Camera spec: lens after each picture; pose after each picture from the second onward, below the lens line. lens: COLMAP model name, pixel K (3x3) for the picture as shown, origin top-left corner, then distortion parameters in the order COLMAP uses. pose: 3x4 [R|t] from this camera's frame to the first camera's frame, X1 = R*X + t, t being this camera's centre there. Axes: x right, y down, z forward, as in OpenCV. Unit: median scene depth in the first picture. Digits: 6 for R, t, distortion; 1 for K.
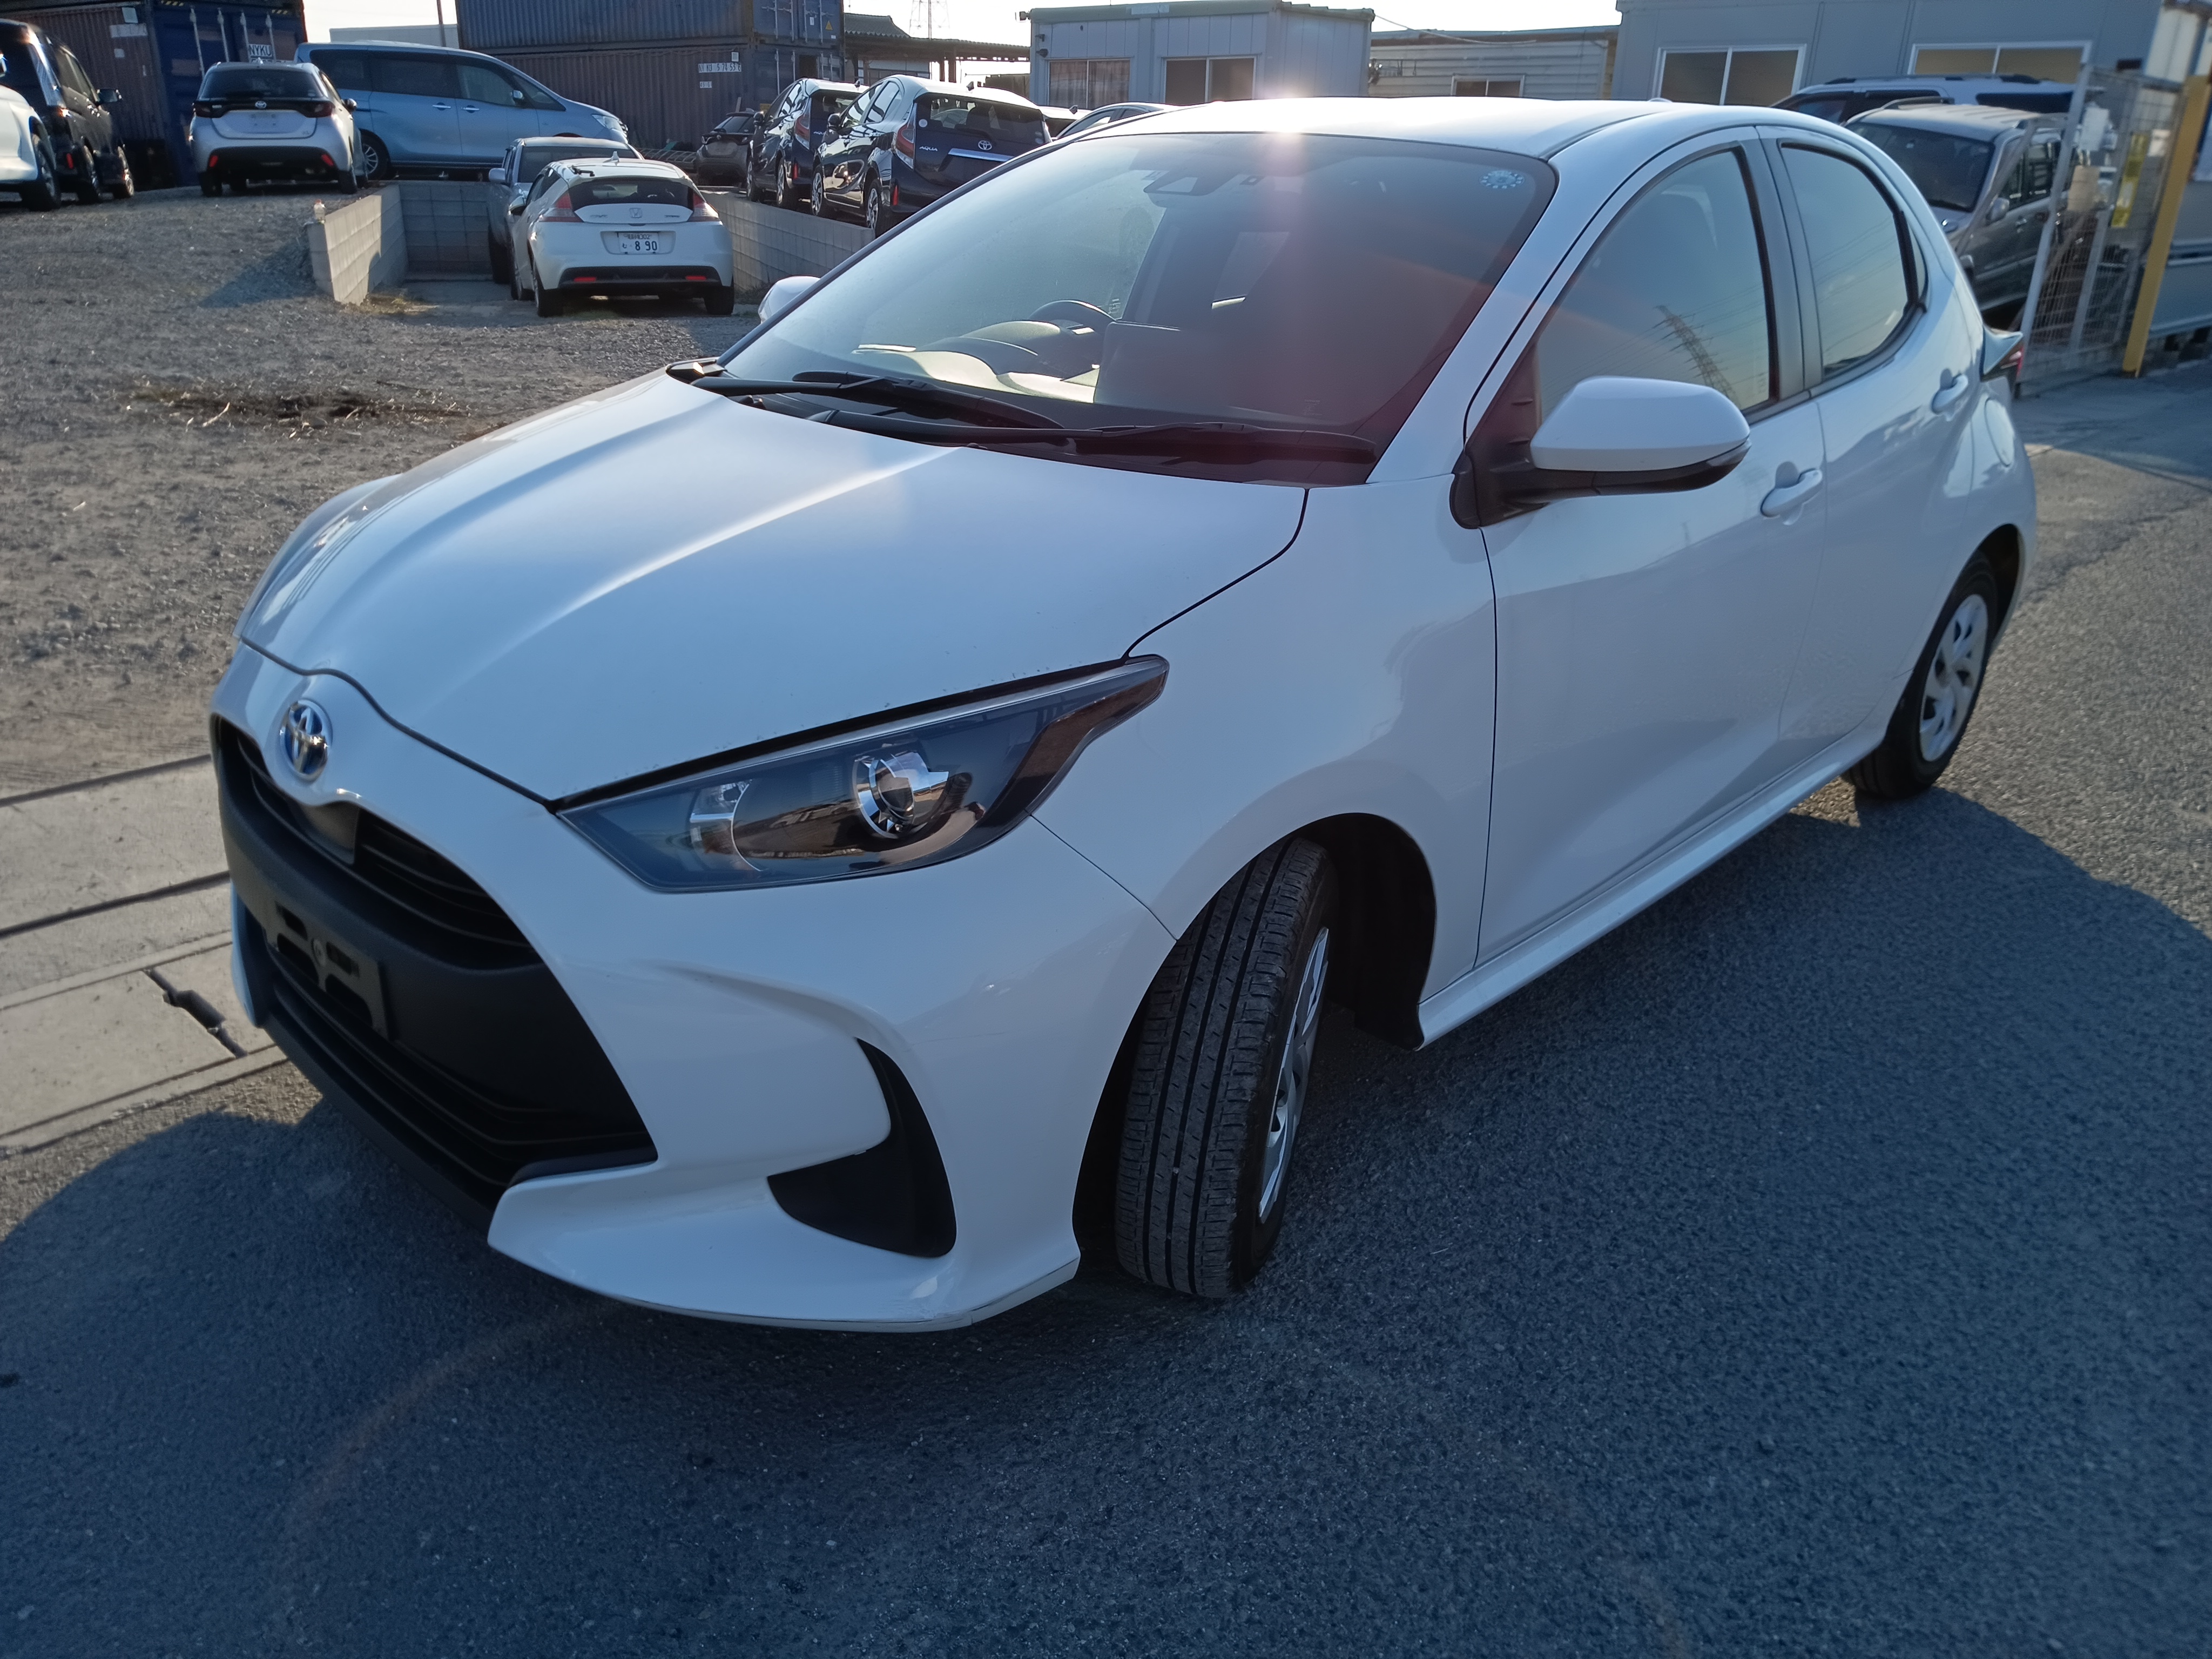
lens RADIAL K [[1646.9, 0, 1068.1], [0, 1646.9, 826.6], [0, 0, 1]] dist [-0.008923, -0.003011]
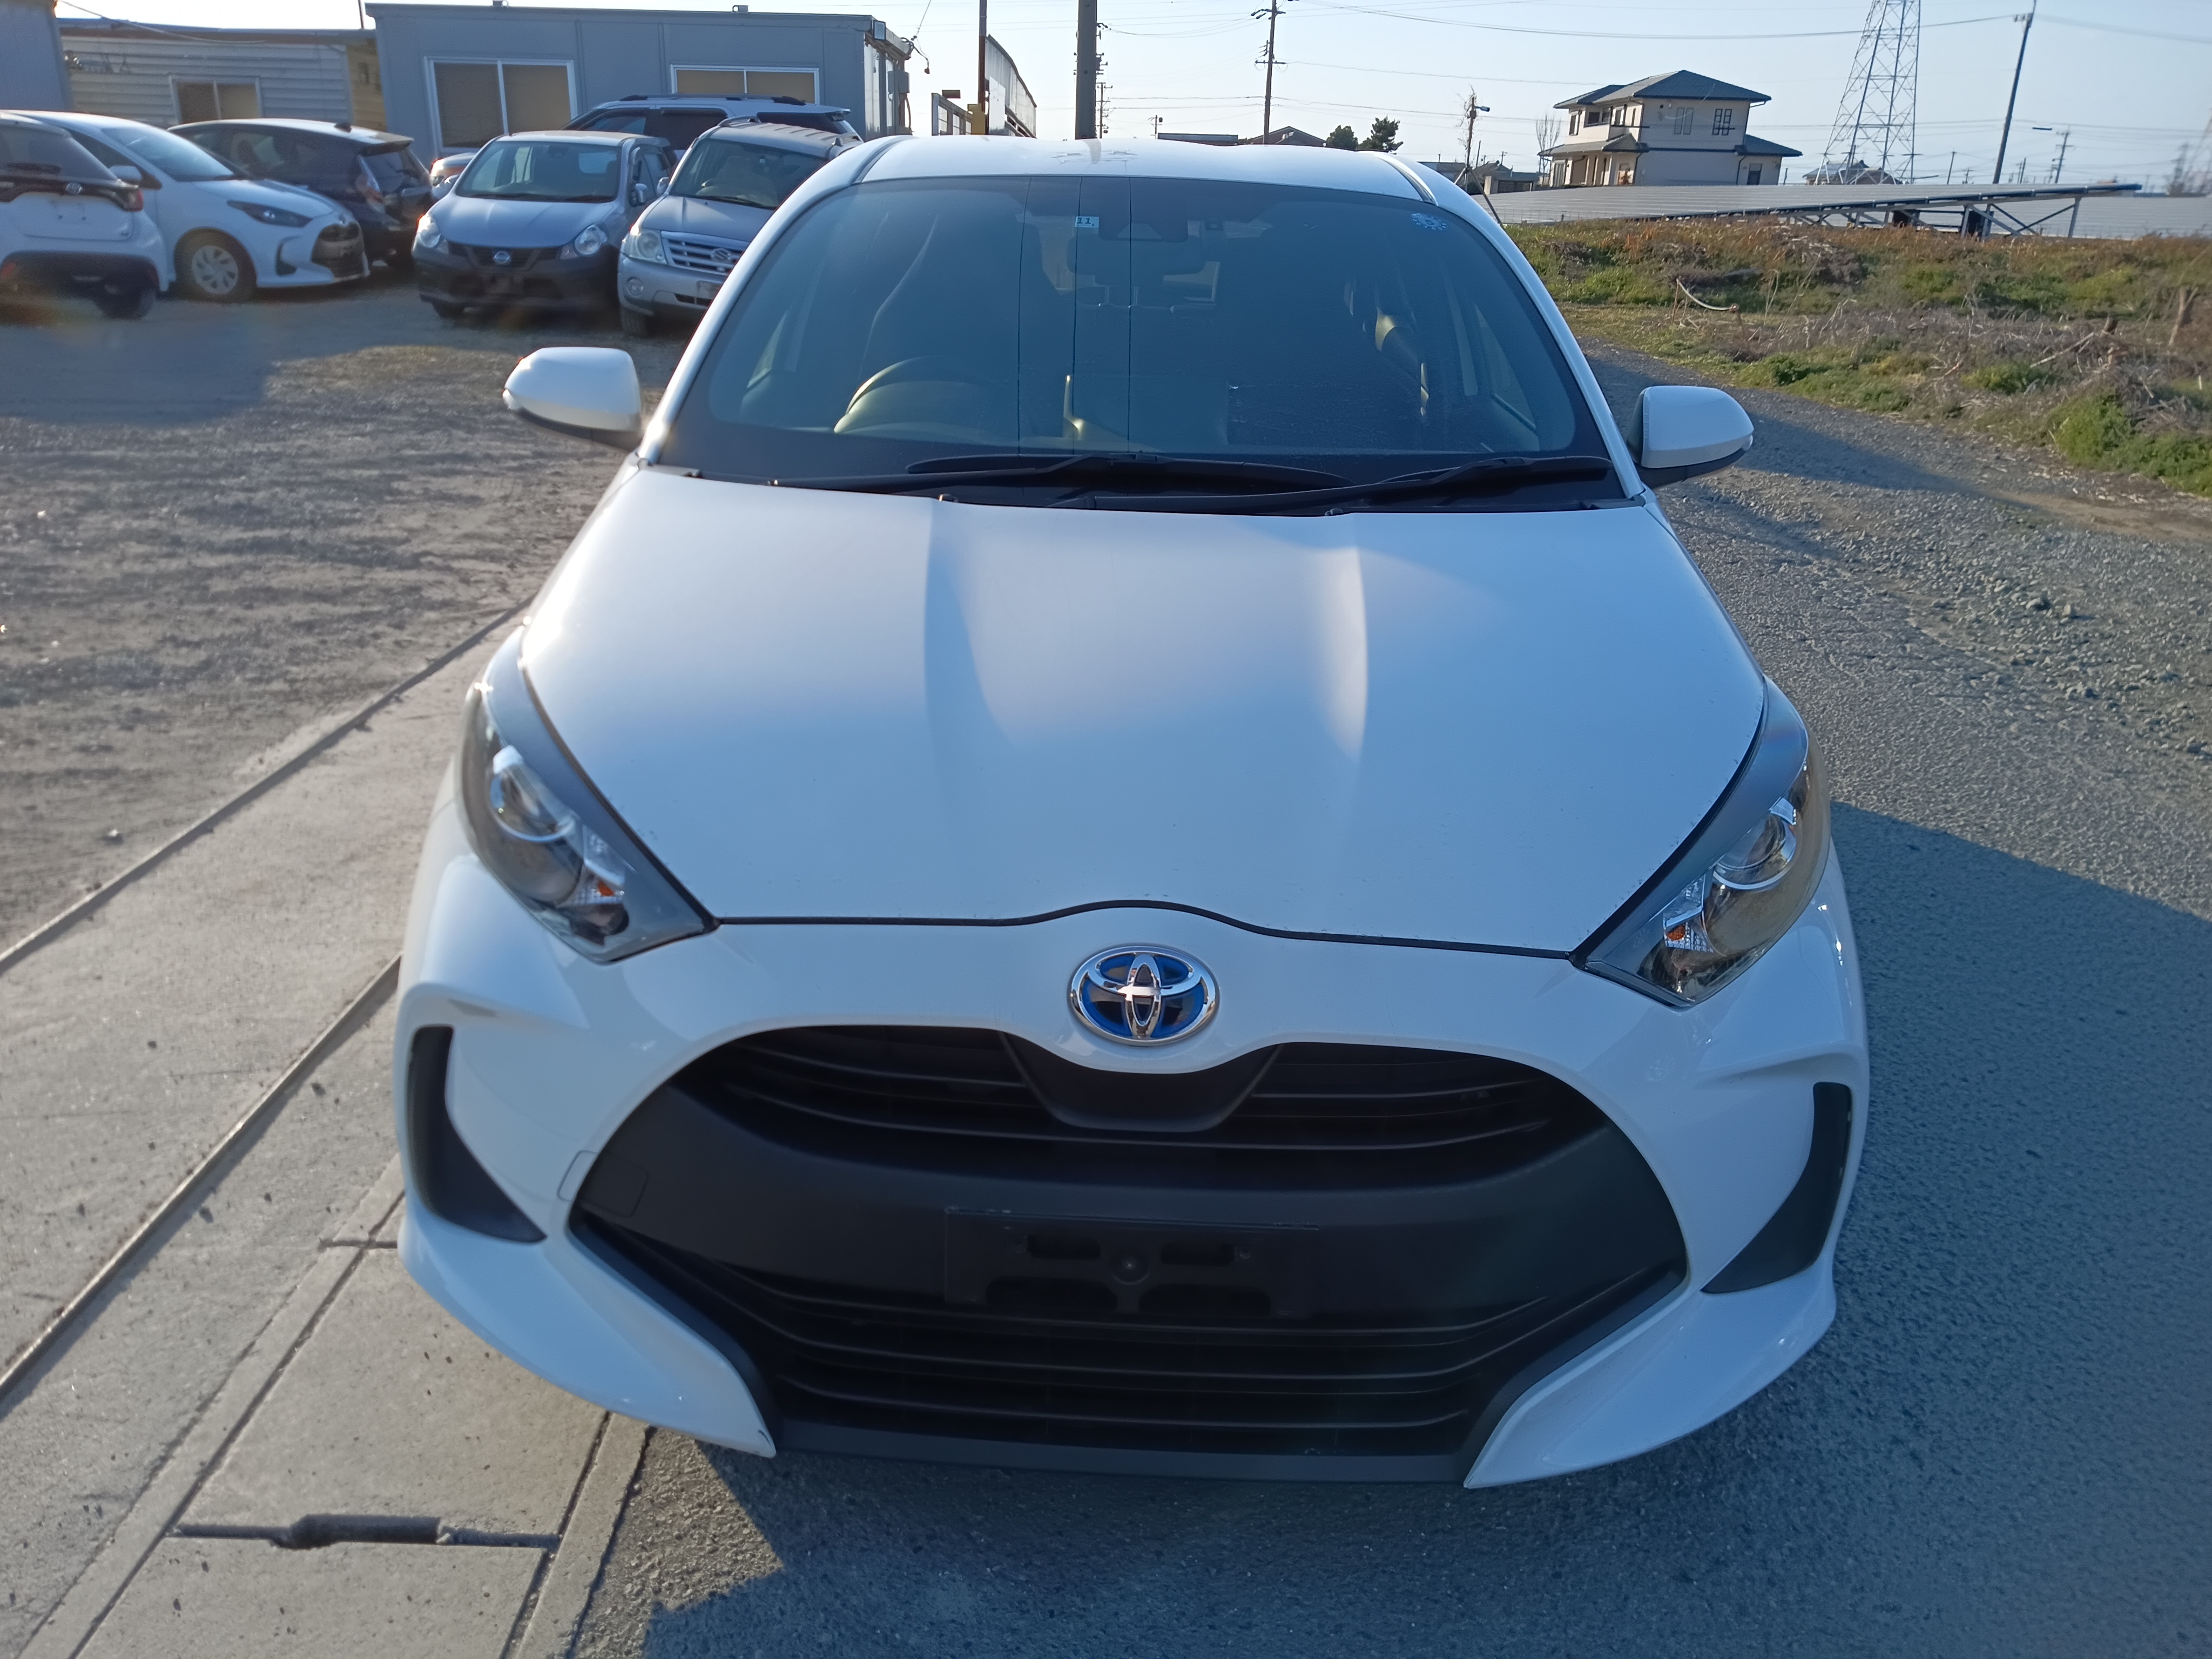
lens RADIAL K [[1628.8, 0, 1093.3], [0, 1628.8, 825.5], [0, 0, 1]] dist [0.006098, 0.009662]
pose [[0.734879, -0.249633, 0.630584, -0.098696], [0.251296, 0.963837, 0.088700, -0.021311], [-0.629923, 0.093279, 0.771035, 0.044736]]
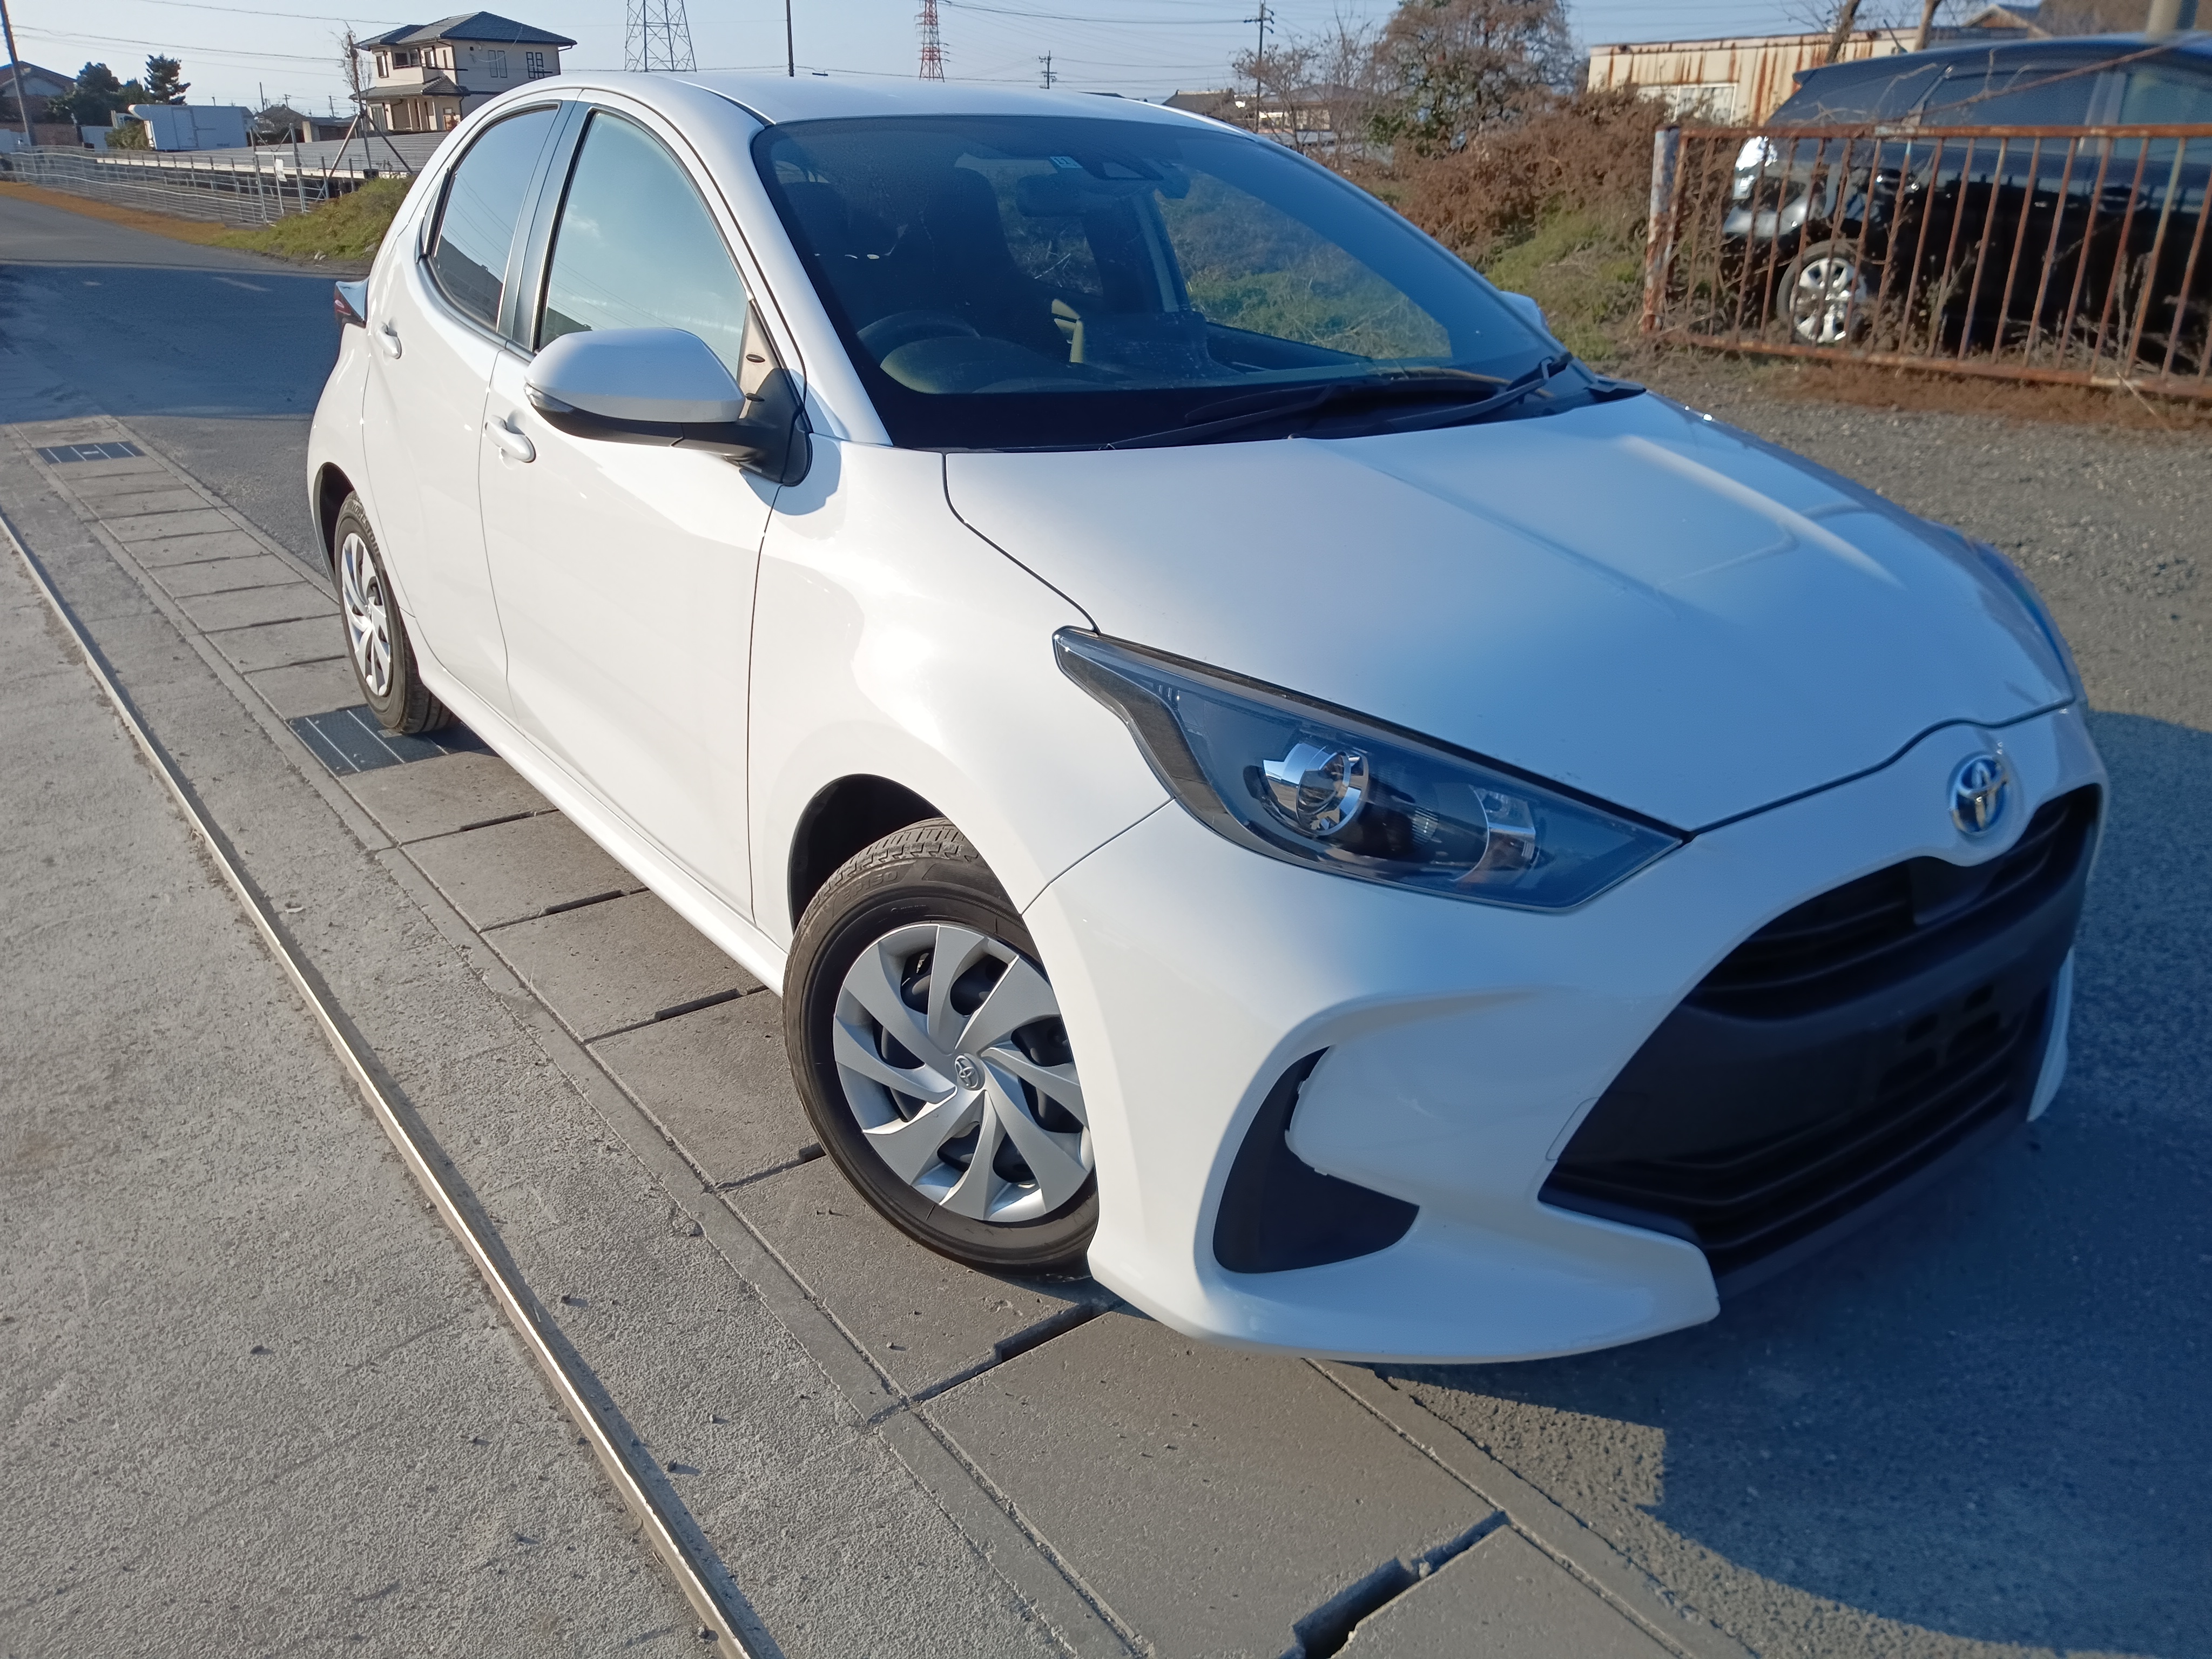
lens RADIAL K [[1628.8, 0, 1093.3], [0, 1628.8, 825.5], [0, 0, 1]] dist [0.006098, 0.009662]
pose [[0.154897, -0.395759, 0.905197, -0.146239], [0.377623, 0.870398, 0.315926, -0.054514], [-0.912912, 0.292887, 0.284270, 0.125946]]
